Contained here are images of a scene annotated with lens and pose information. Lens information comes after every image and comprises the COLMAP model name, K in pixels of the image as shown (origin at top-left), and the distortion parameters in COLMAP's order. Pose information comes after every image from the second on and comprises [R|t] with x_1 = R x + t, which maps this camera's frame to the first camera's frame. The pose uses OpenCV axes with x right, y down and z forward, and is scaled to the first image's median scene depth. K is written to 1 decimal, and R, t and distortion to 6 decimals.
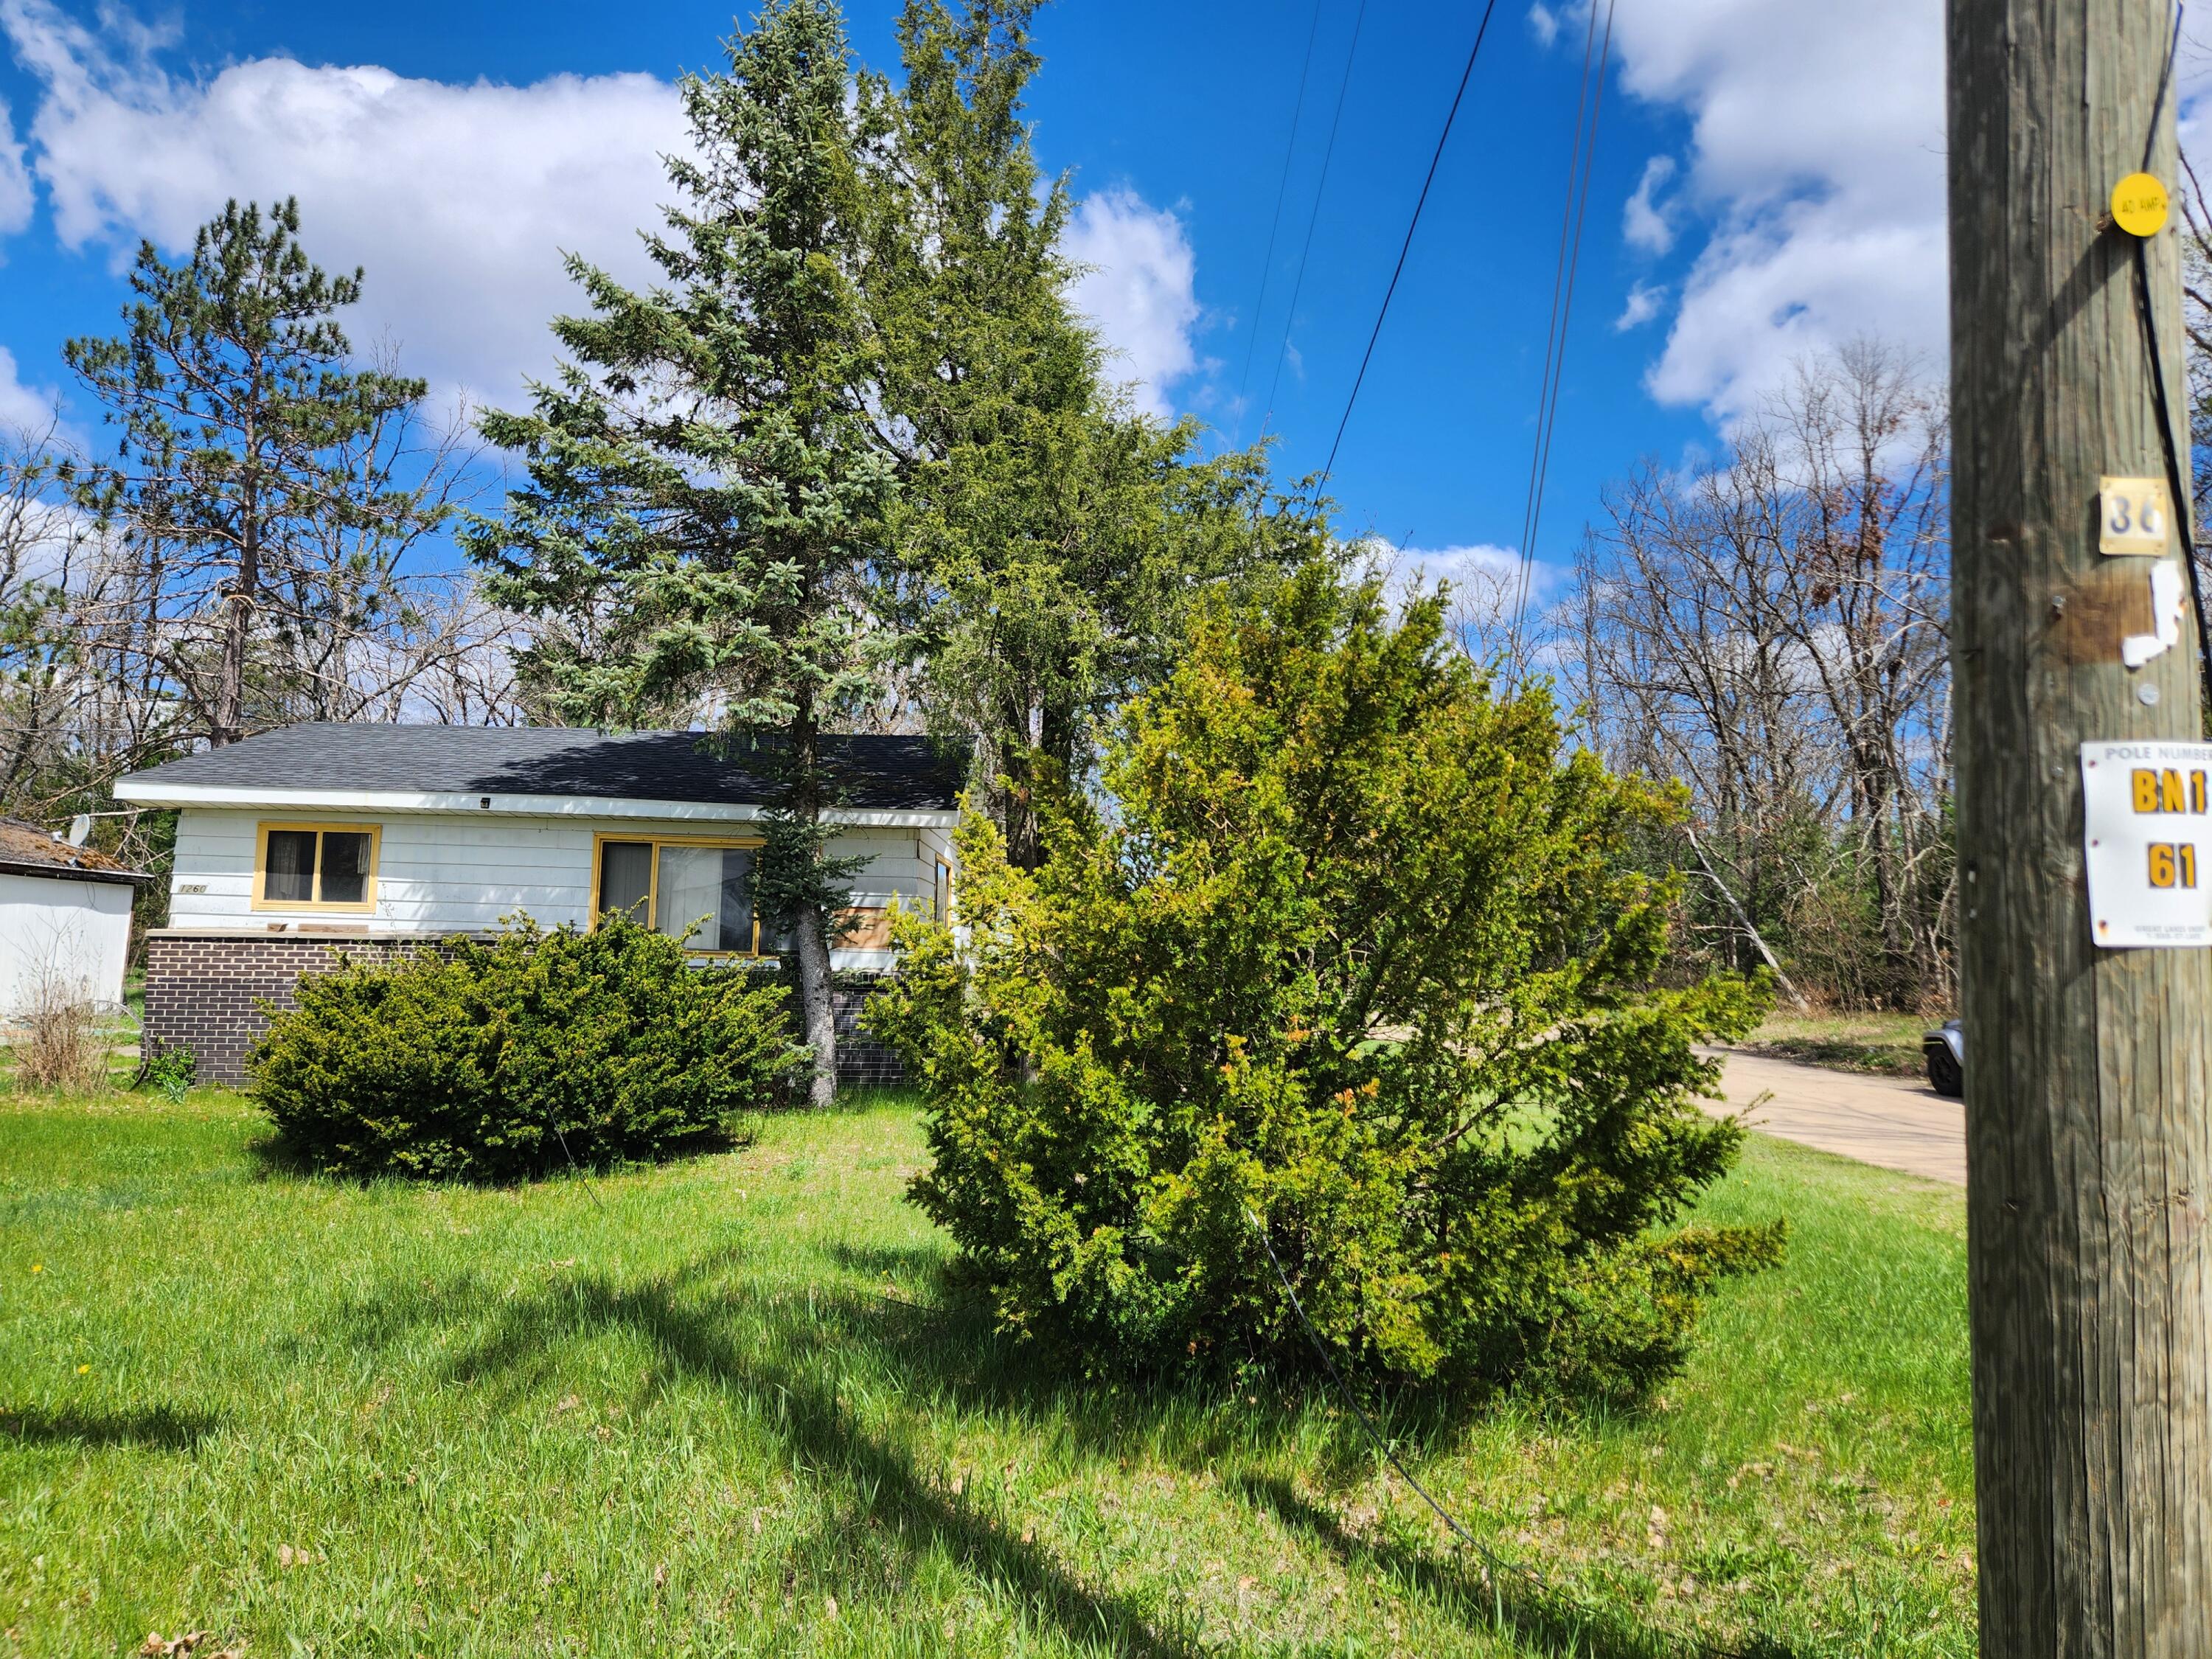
lens RADIAL K [[1479.7, 0, 1083.9], [0, 1479.7, 832.6], [0, 0, 1]] dist [0.055645, -0.050637]
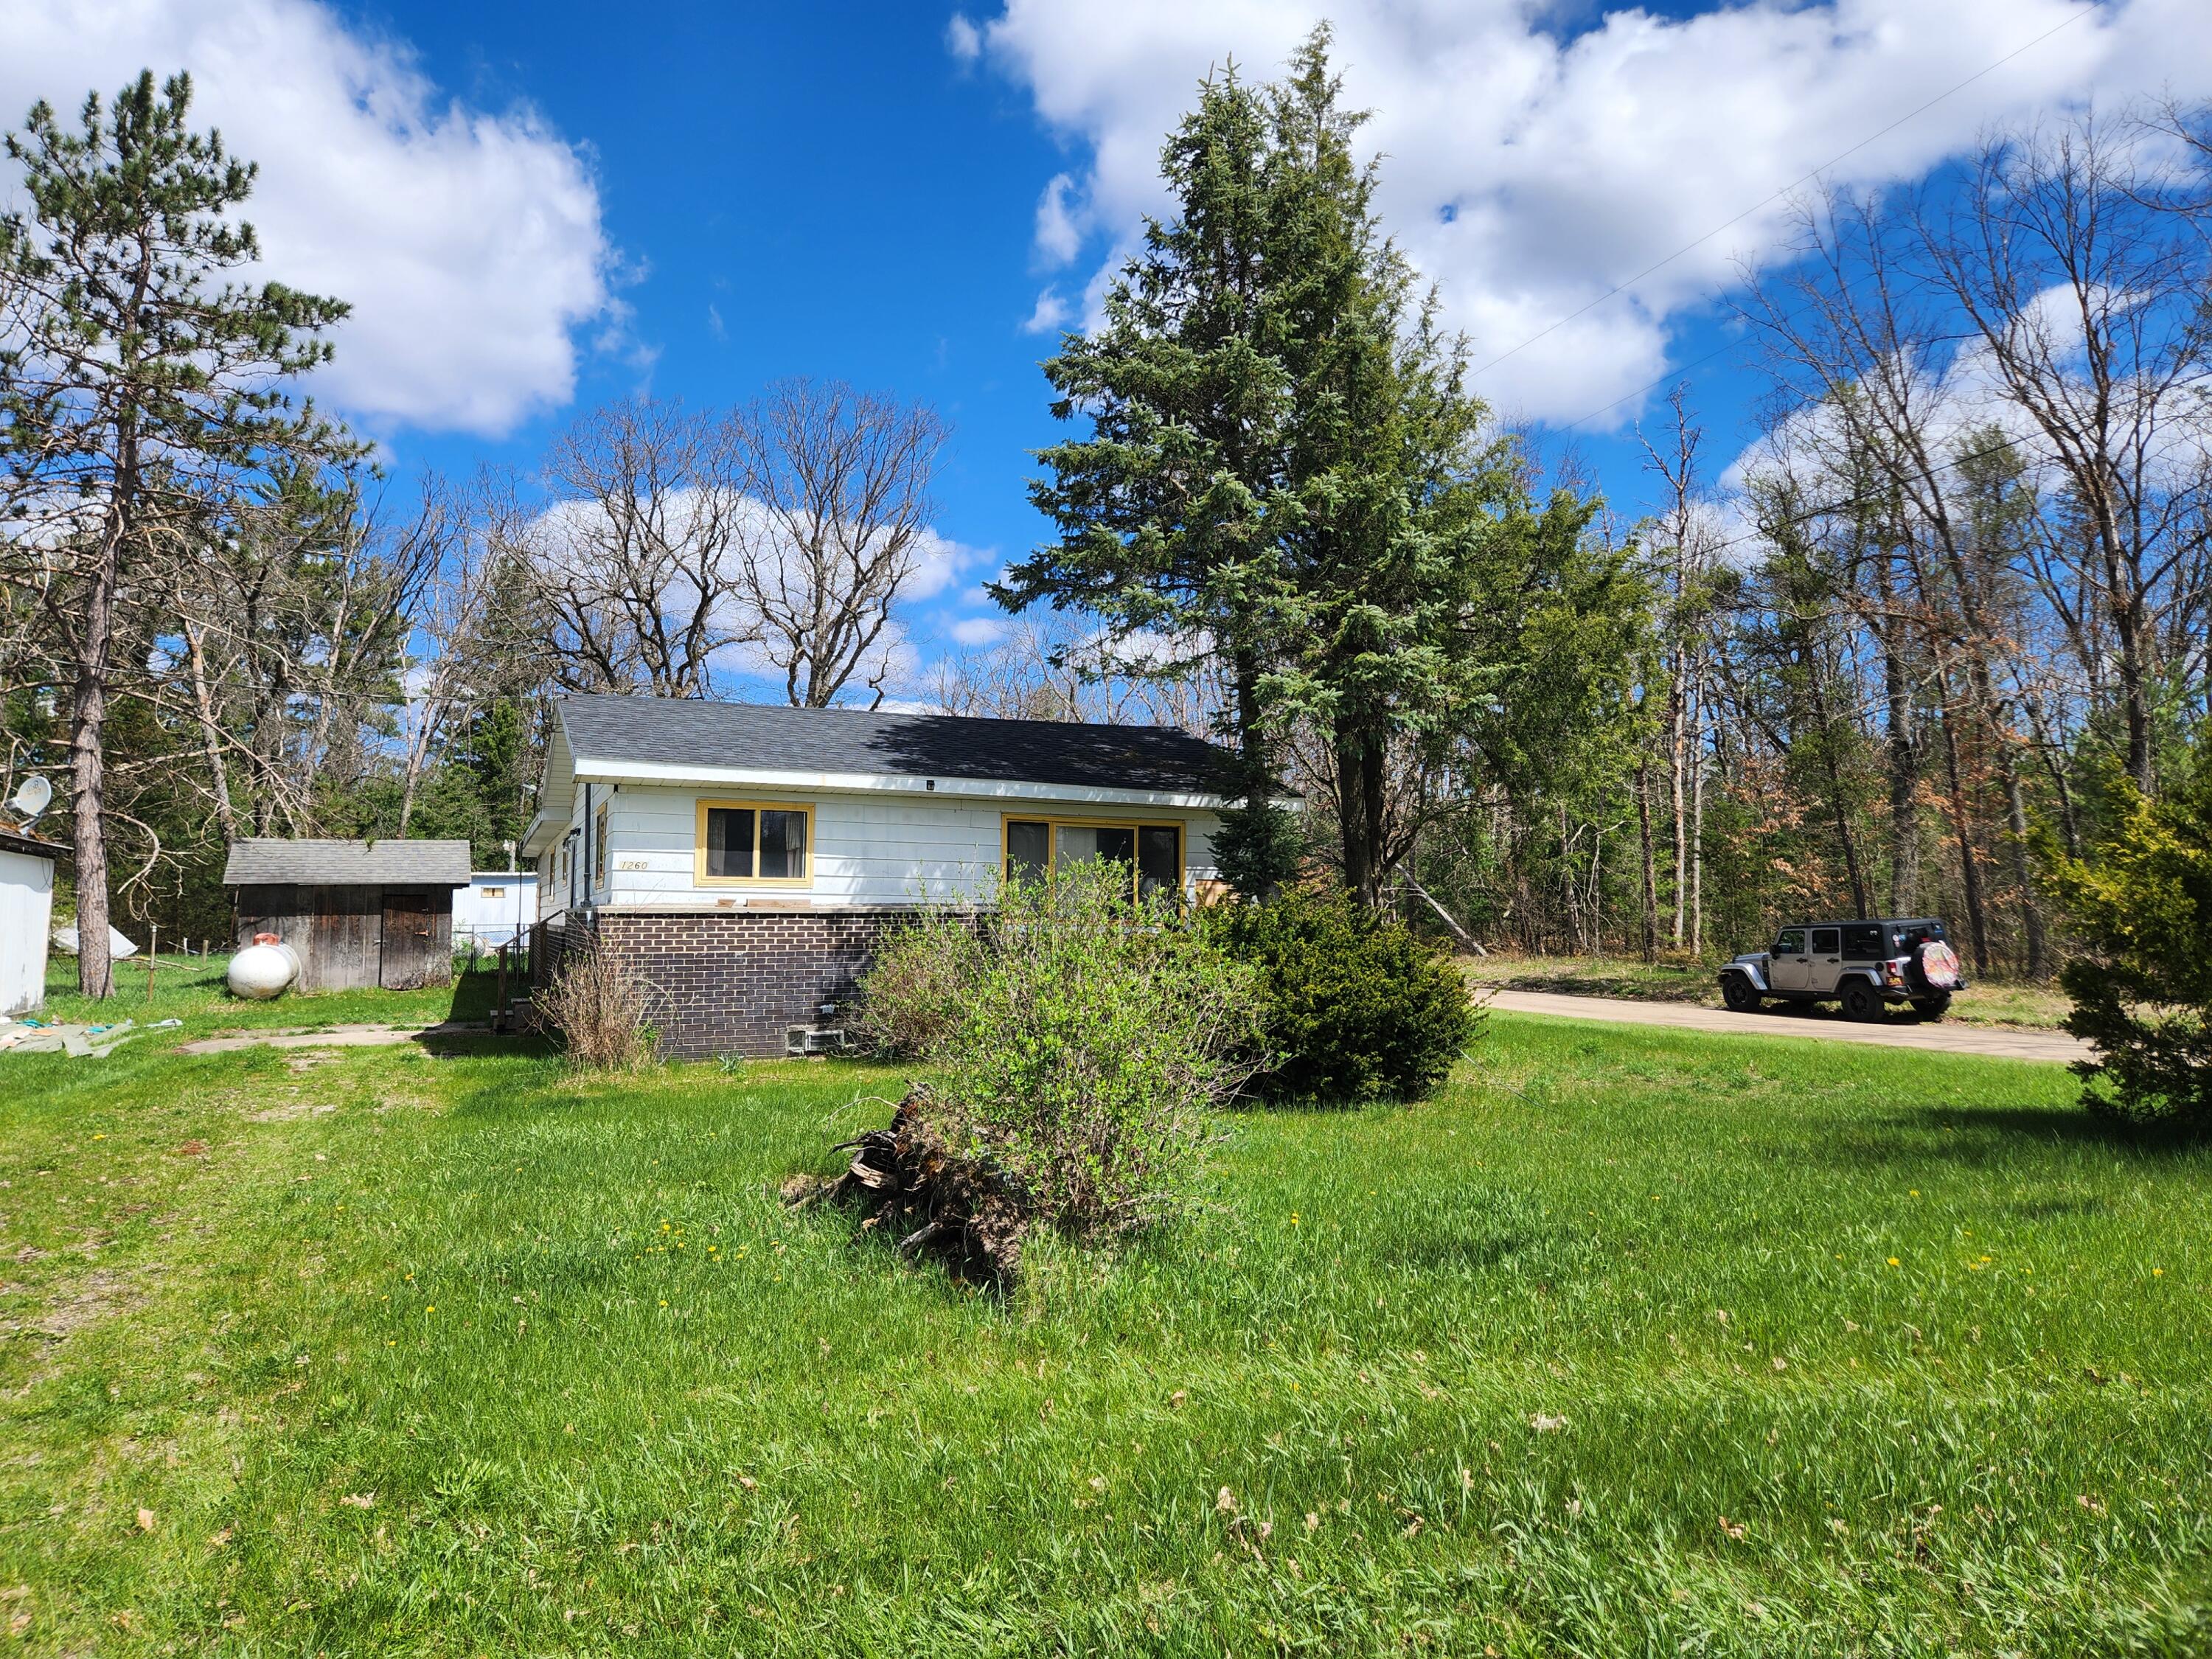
lens RADIAL K [[1479.7, 0, 1083.9], [0, 1479.7, 832.6], [0, 0, 1]] dist [0.055645, -0.050637]
pose [[0.921666, 0.005408, 0.387948, -0.700316], [-0.013077, 0.999768, 0.017132, -0.005298], [-0.387765, -0.020863, 0.921522, -0.028245]]
